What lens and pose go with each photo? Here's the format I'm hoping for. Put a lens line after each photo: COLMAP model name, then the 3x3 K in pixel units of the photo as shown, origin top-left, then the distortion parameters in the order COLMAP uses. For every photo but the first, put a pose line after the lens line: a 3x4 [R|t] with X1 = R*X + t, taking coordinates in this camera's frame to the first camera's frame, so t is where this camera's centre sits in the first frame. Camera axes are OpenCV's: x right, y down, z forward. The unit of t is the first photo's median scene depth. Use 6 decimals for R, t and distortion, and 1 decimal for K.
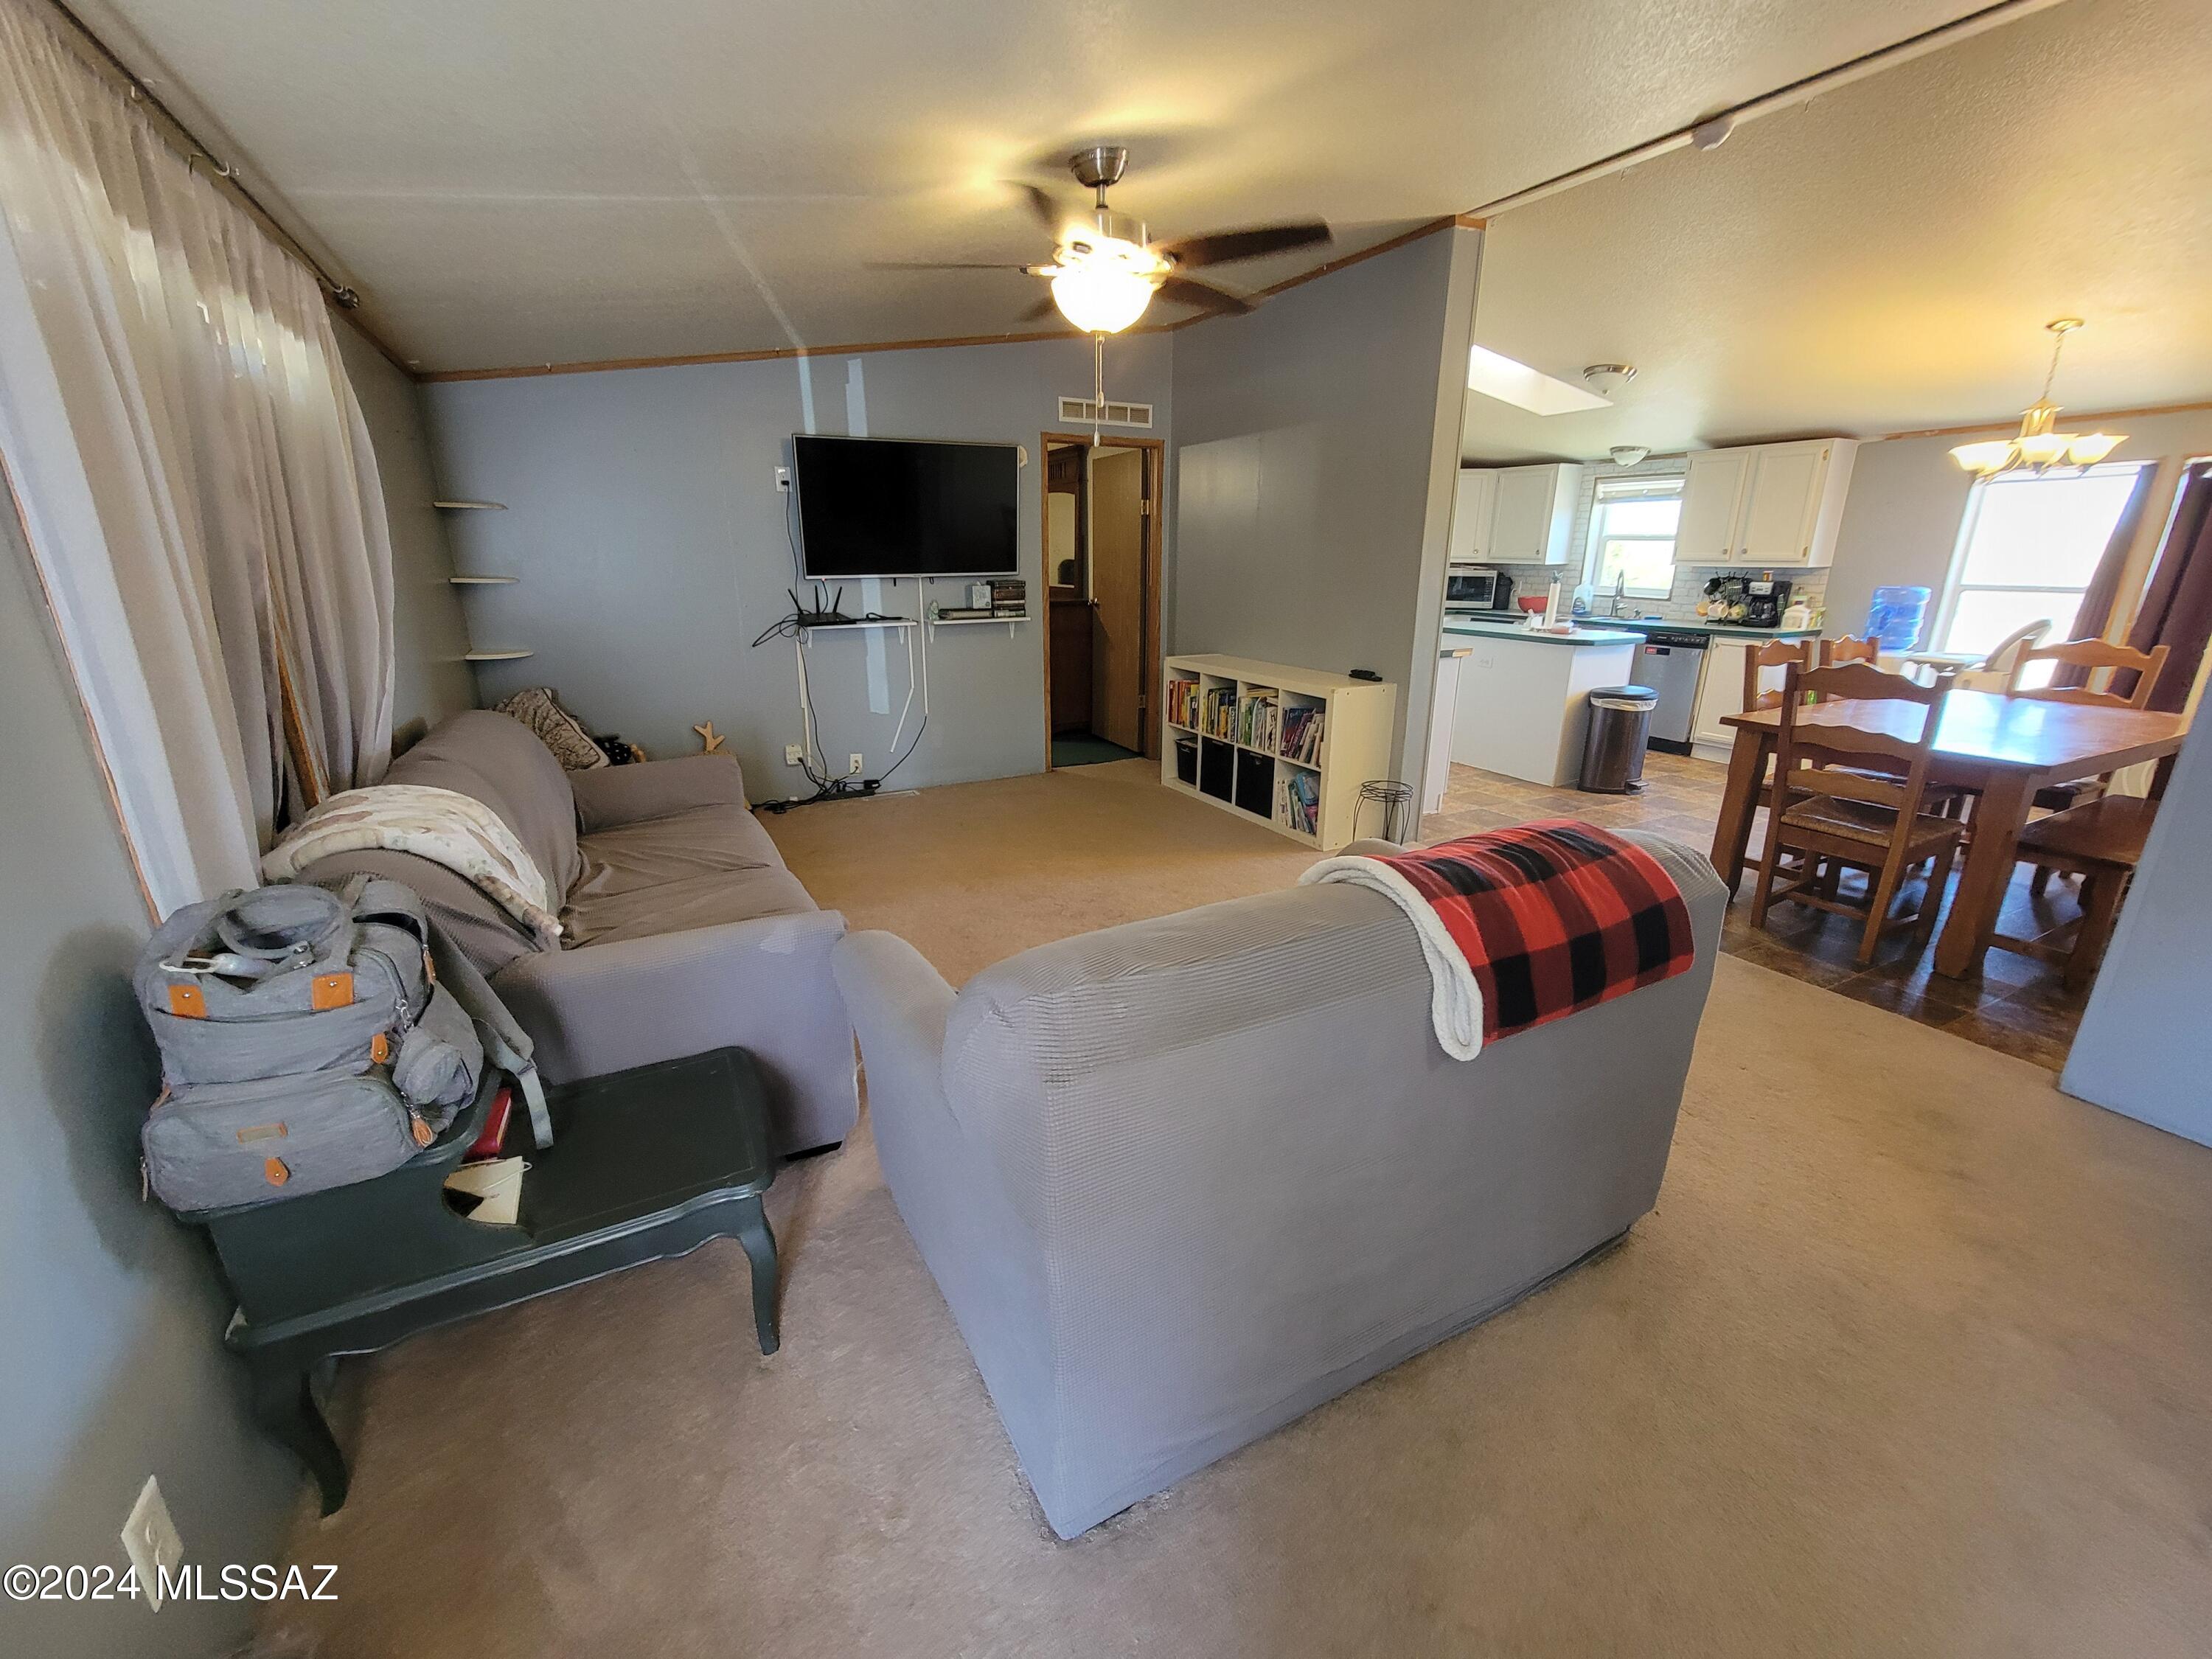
lens RADIAL K [[906.0, 0, 1101.4], [0, 906.0, 837.7], [0, 0, 1]] dist [-0.003624, 0.000746]
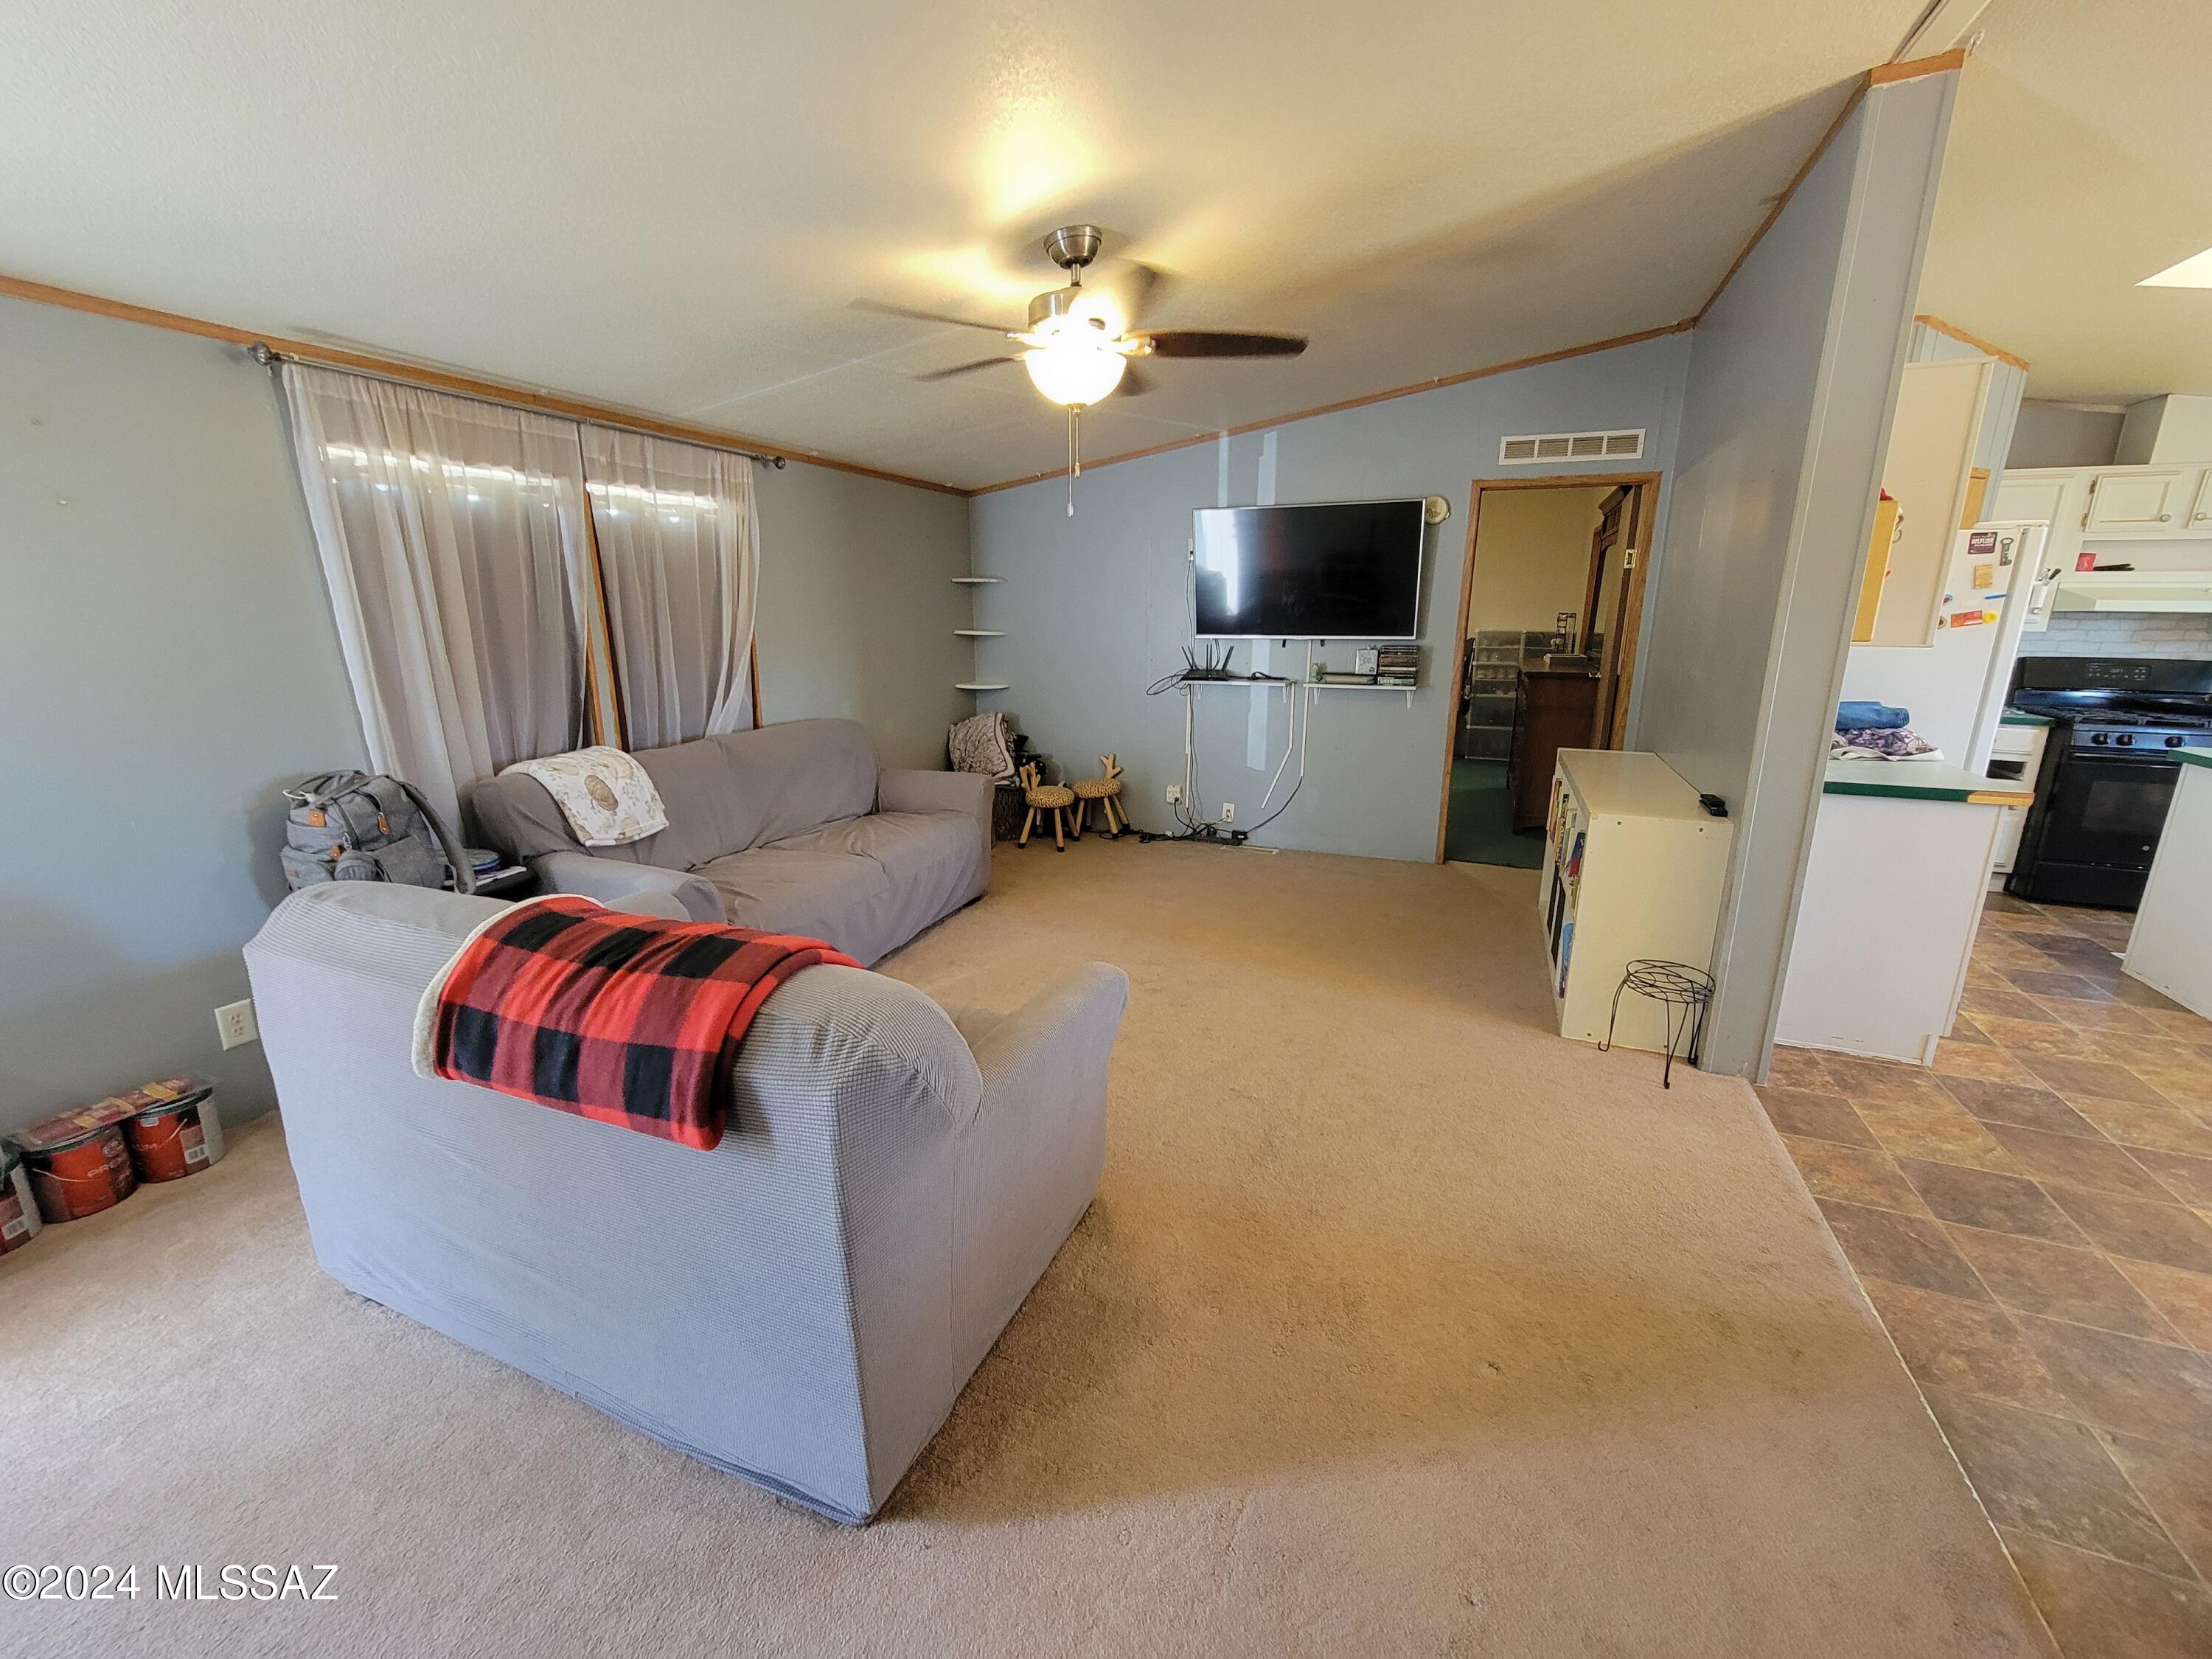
lens RADIAL K [[900.2, 0, 1106.8], [0, 900.2, 840.3], [0, 0, 1]] dist [0.000583, 0.000185]
pose [[0.640392, 0.193884, -0.743174, 0.429027], [-0.233193, 0.971019, 0.052383, -0.074461], [0.731792, 0.139757, 0.667045, 0.212660]]
